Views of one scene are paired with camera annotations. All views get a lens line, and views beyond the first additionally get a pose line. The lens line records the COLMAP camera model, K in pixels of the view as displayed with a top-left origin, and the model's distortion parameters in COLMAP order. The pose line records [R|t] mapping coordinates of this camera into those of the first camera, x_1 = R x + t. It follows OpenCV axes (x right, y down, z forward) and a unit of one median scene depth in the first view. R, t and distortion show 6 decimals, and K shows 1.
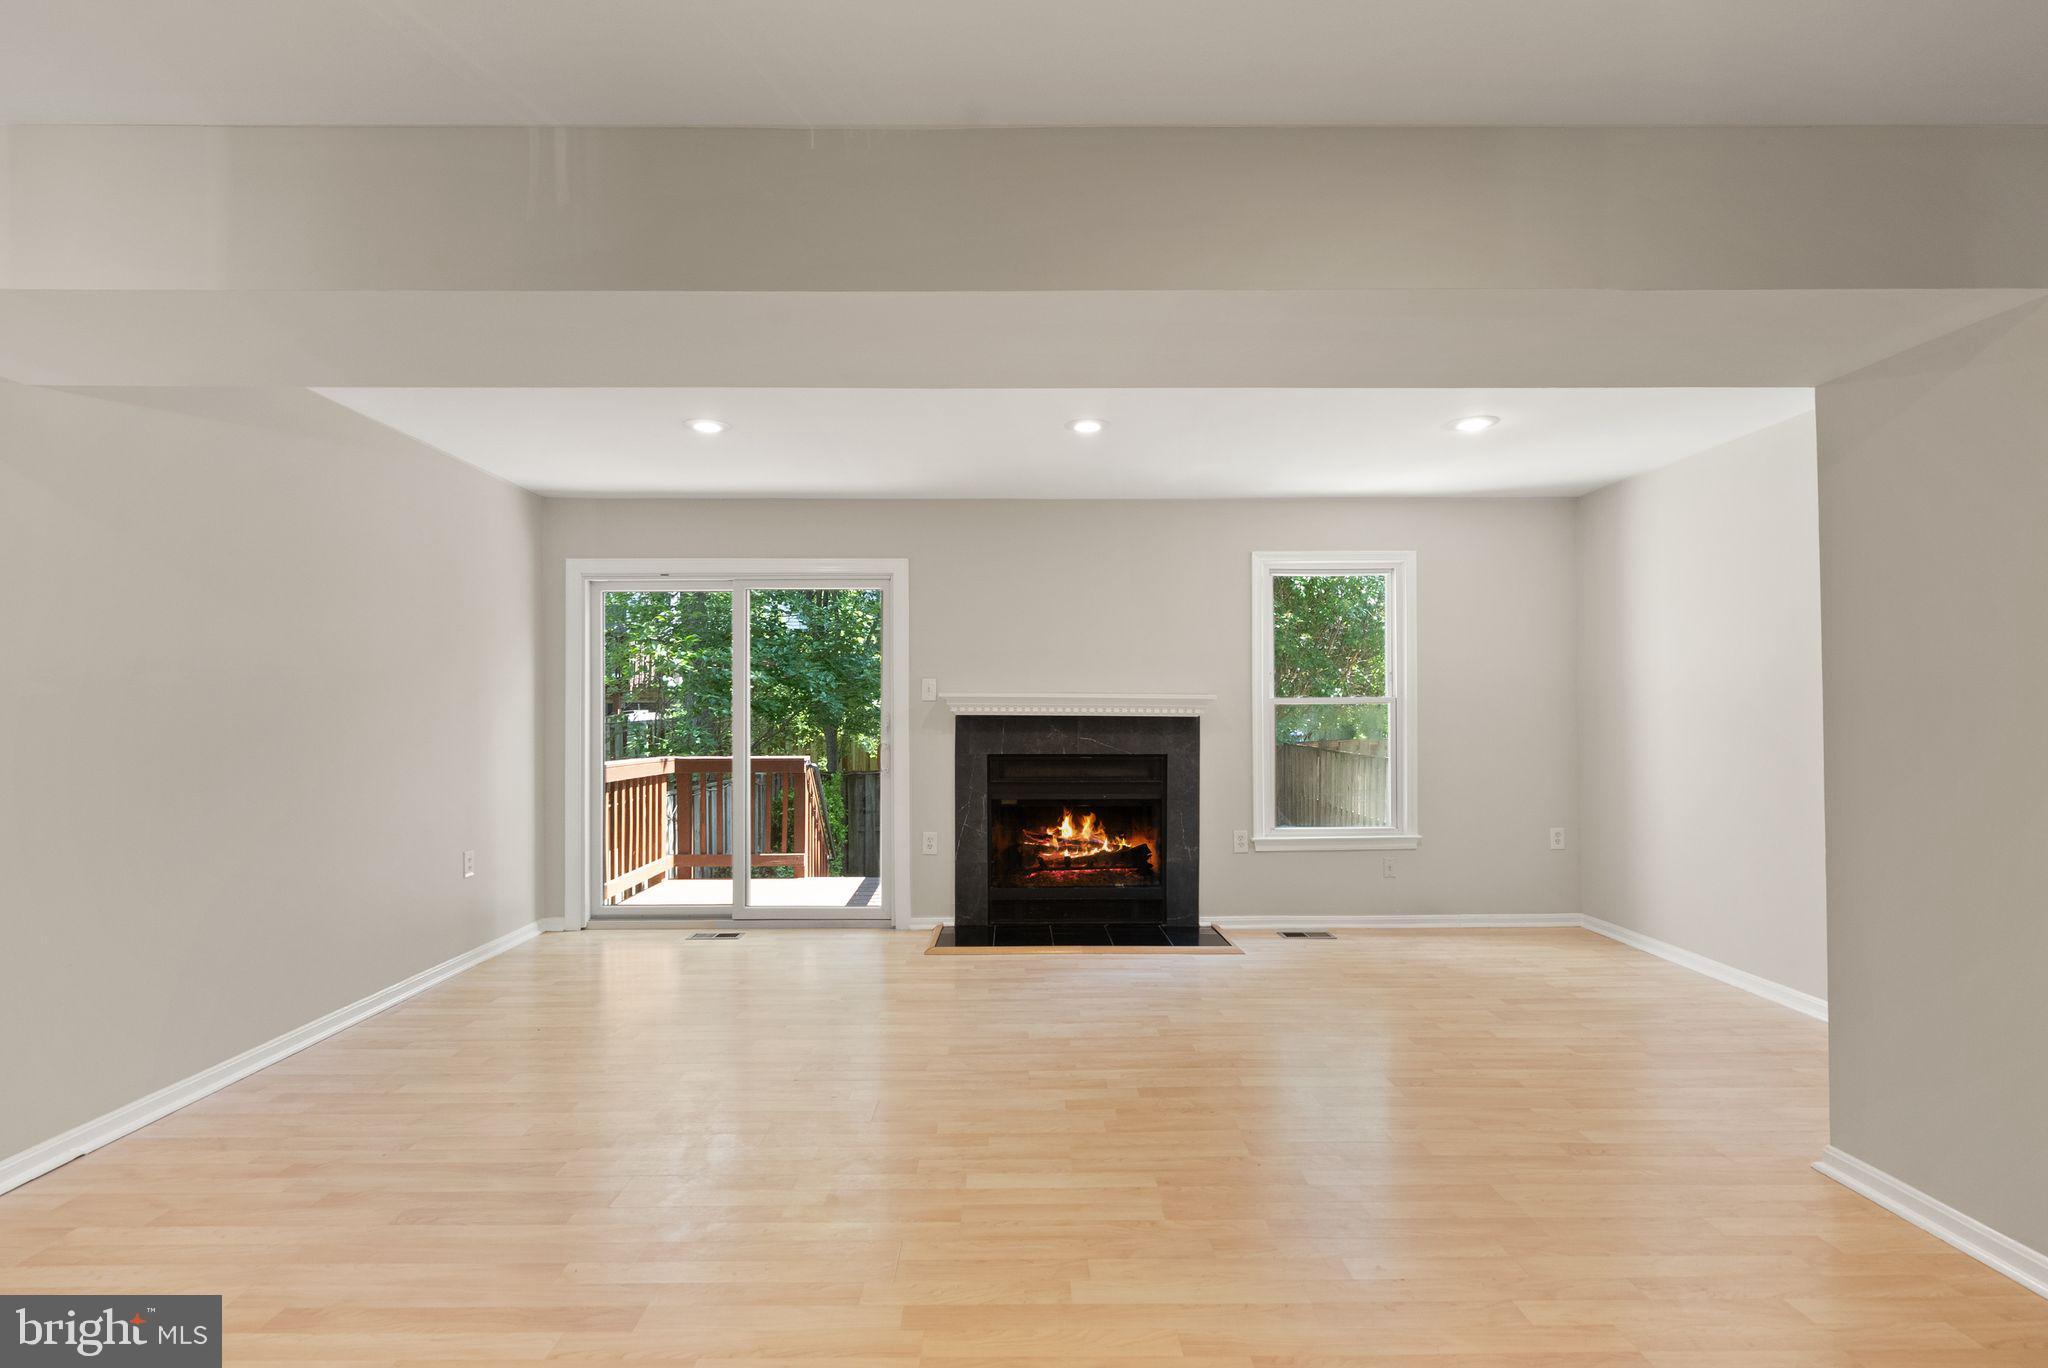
lens RADIAL K [[938.1, 0, 1020.7], [0, 938.1, 696.8], [0, 0, 1]] dist [0.001070, 0.001204]
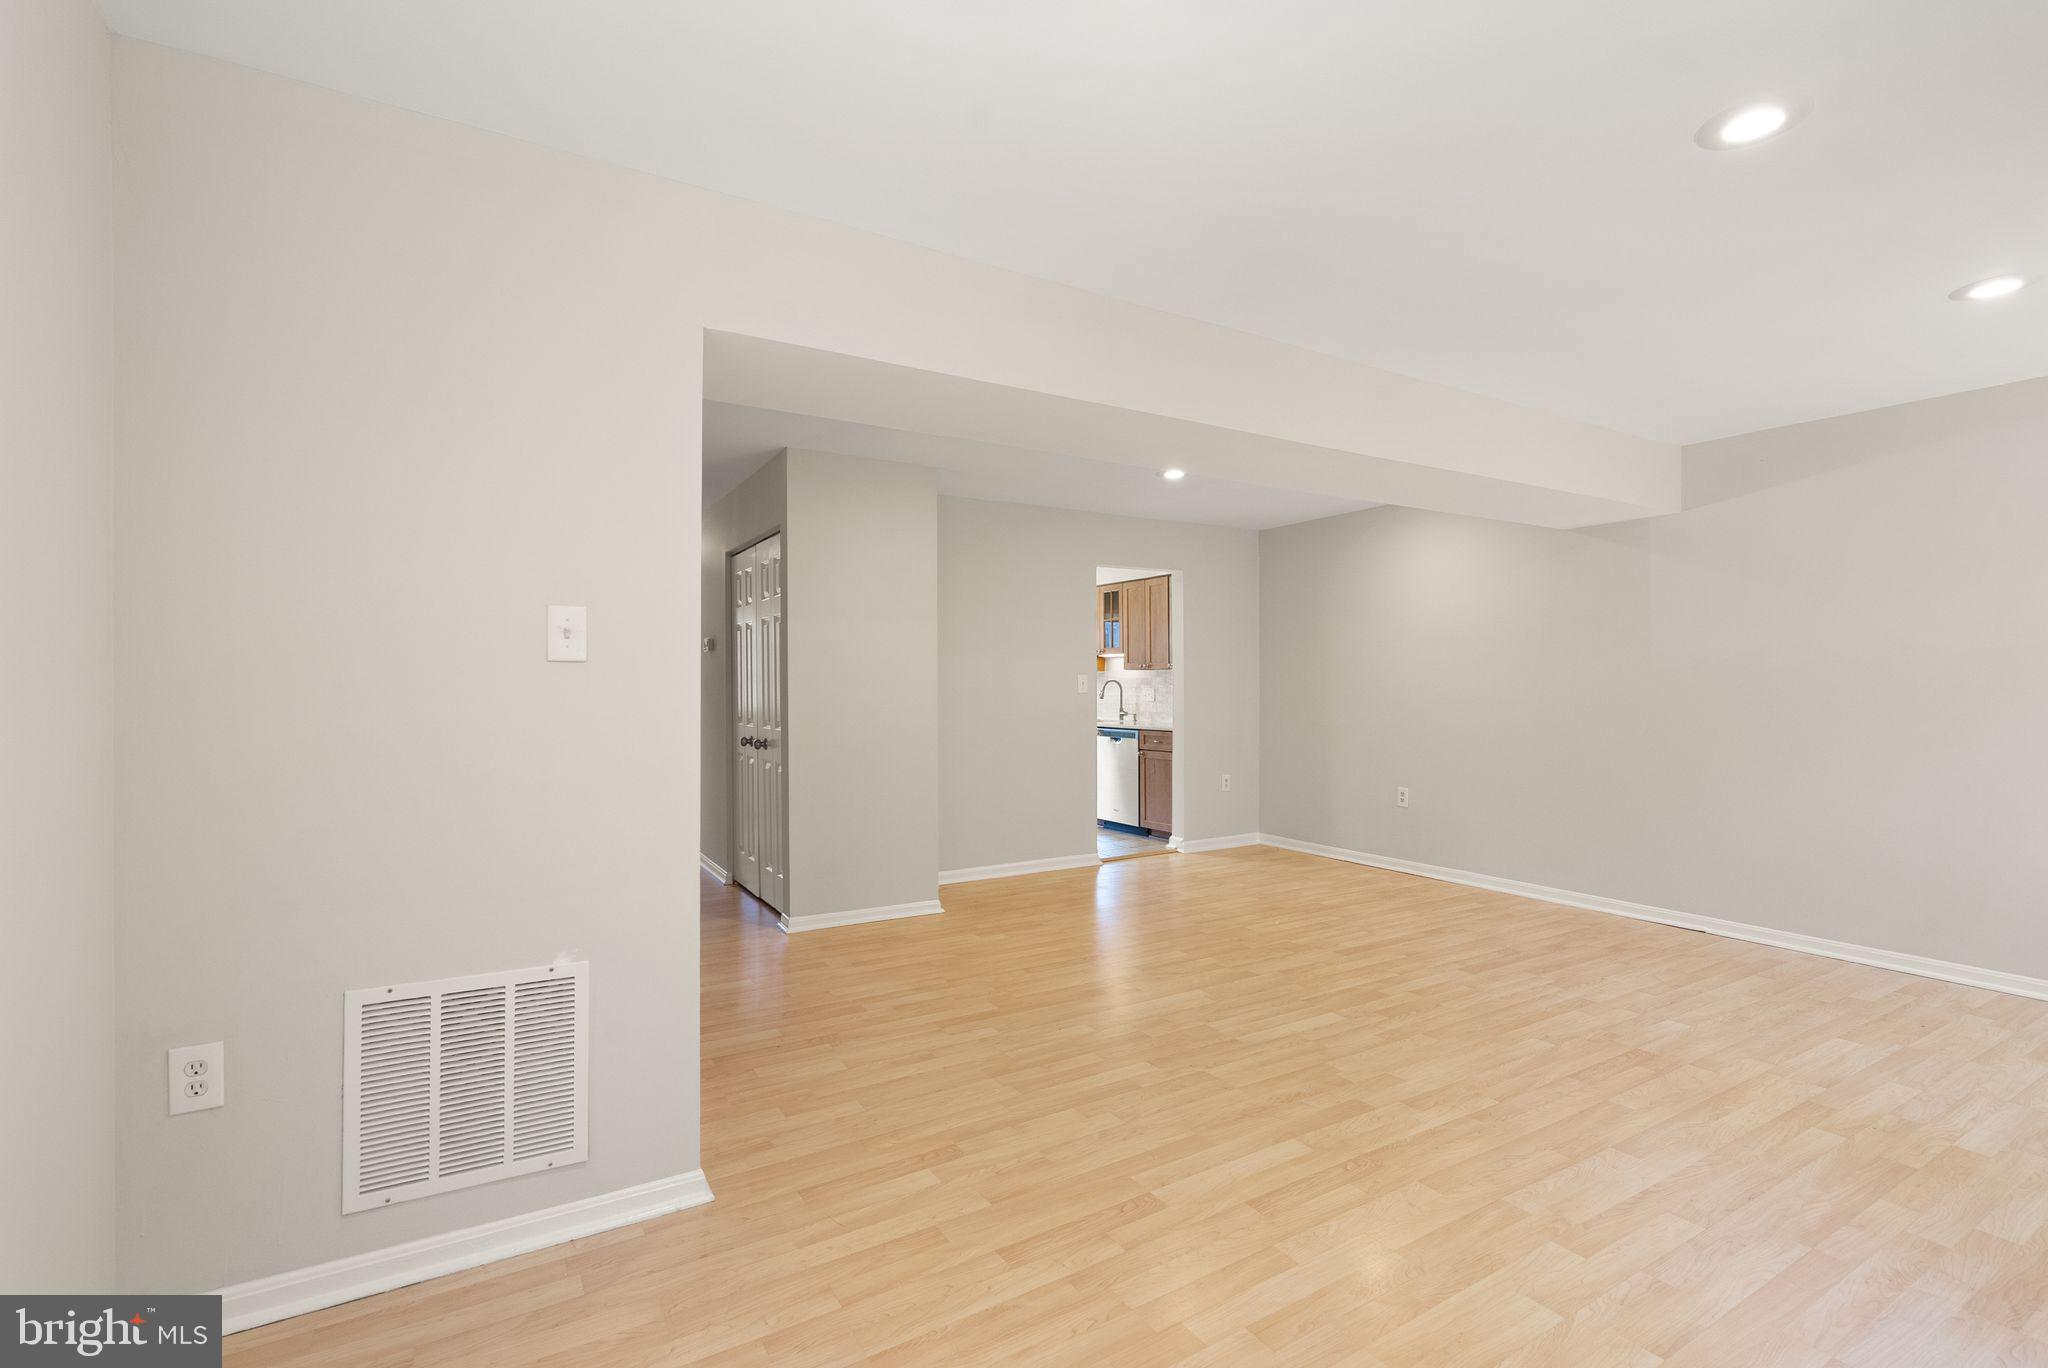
lens RADIAL K [[938.1, 0, 1026.2], [0, 938.1, 679.5], [0, 0, 1]] dist [0.001070, 0.001204]
pose [[-0.862510, 0.001484, -0.506038, 0.923188], [0.010011, 0.999850, -0.014131, 0.018054], [0.505941, -0.017254, -0.862396, 1.716806]]
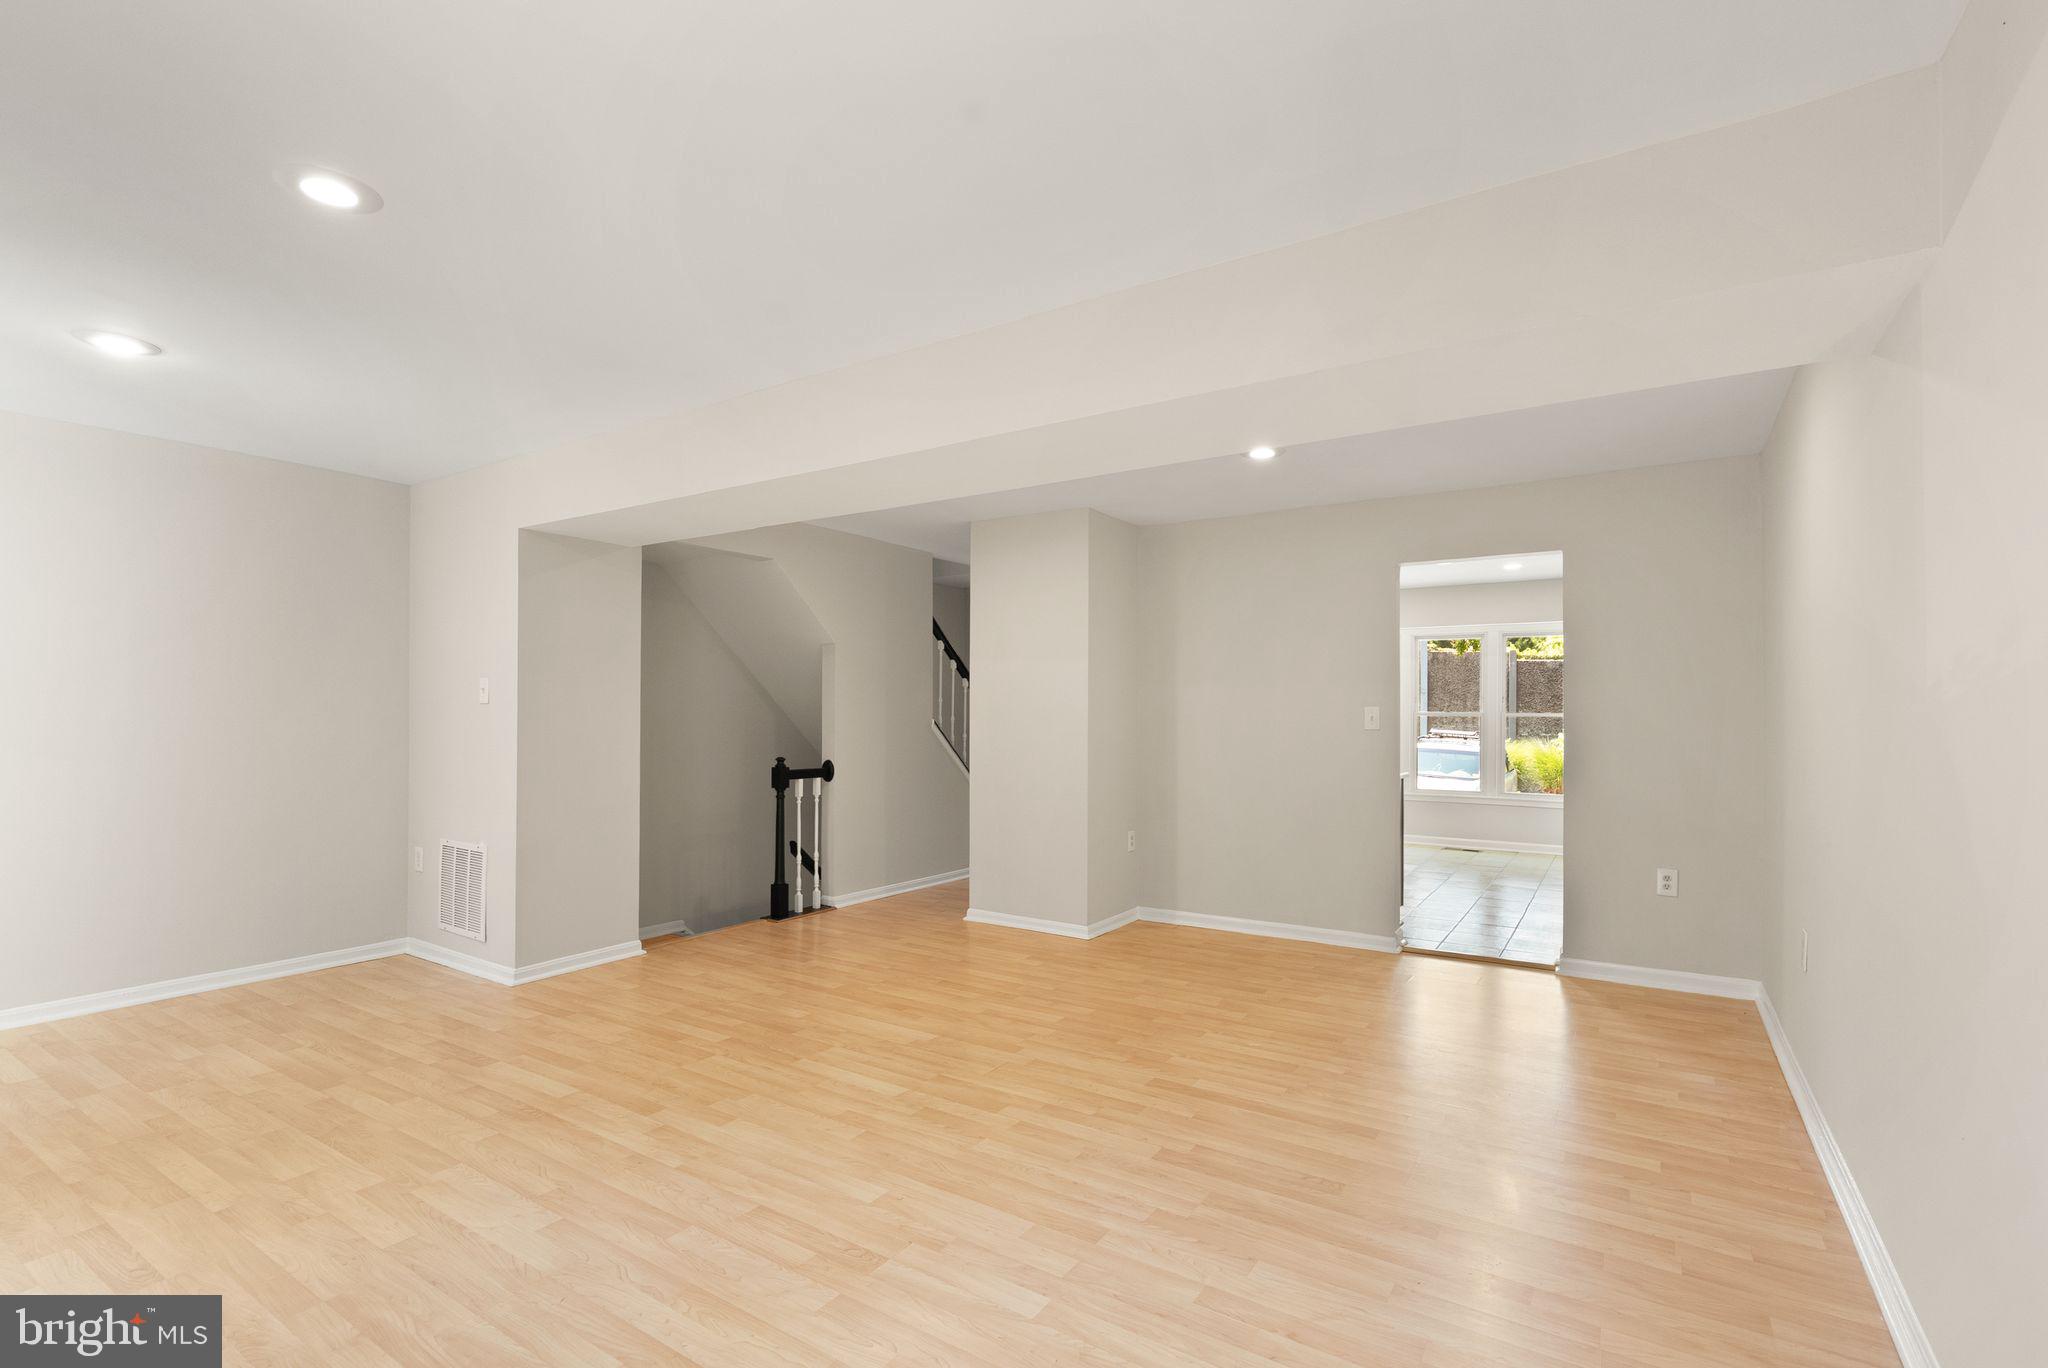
lens RADIAL K [[938.1, 0, 1016.4], [0, 938.1, 701.7], [0, 0, 1]] dist [0.001070, 0.001204]
pose [[-0.824877, 0.008081, 0.565254, -0.773765], [-0.008199, 0.999622, -0.026255, 0.019921], [-0.565252, -0.026292, -0.824499, 1.688757]]
